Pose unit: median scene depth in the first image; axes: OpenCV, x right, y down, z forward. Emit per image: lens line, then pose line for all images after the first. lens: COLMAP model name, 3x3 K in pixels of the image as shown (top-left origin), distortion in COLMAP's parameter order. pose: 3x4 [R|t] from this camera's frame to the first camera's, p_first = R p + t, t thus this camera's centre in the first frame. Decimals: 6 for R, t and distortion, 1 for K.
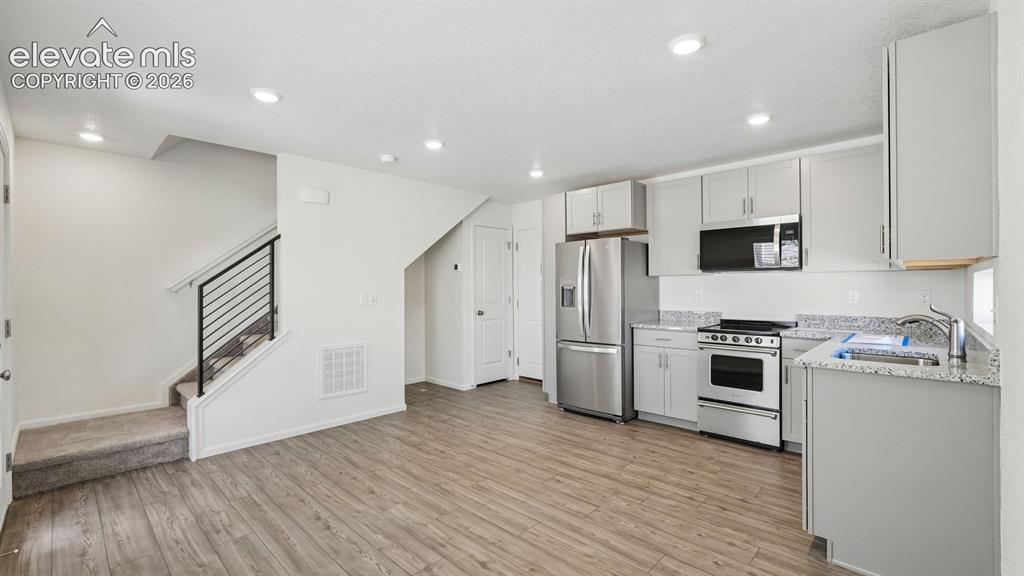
lens RADIAL K [[439.2, 0, 512.2], [0, 439.2, 288.7], [0, 0, 1]] dist [-0.003797, 0.001733]
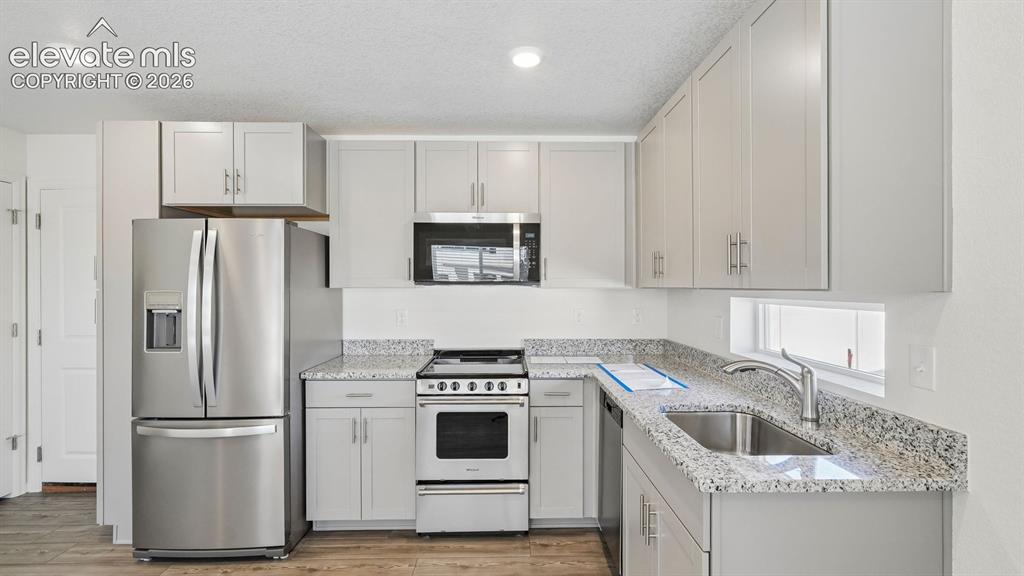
lens RADIAL K [[439.2, 0, 517.3], [0, 439.2, 285.7], [0, 0, 1]] dist [-0.003797, 0.001733]
pose [[0.710878, 0.007245, 0.703278, 0.076630], [-0.003268, 0.999970, -0.006998, -0.034556], [-0.703308, 0.002676, 0.710880, 0.447049]]
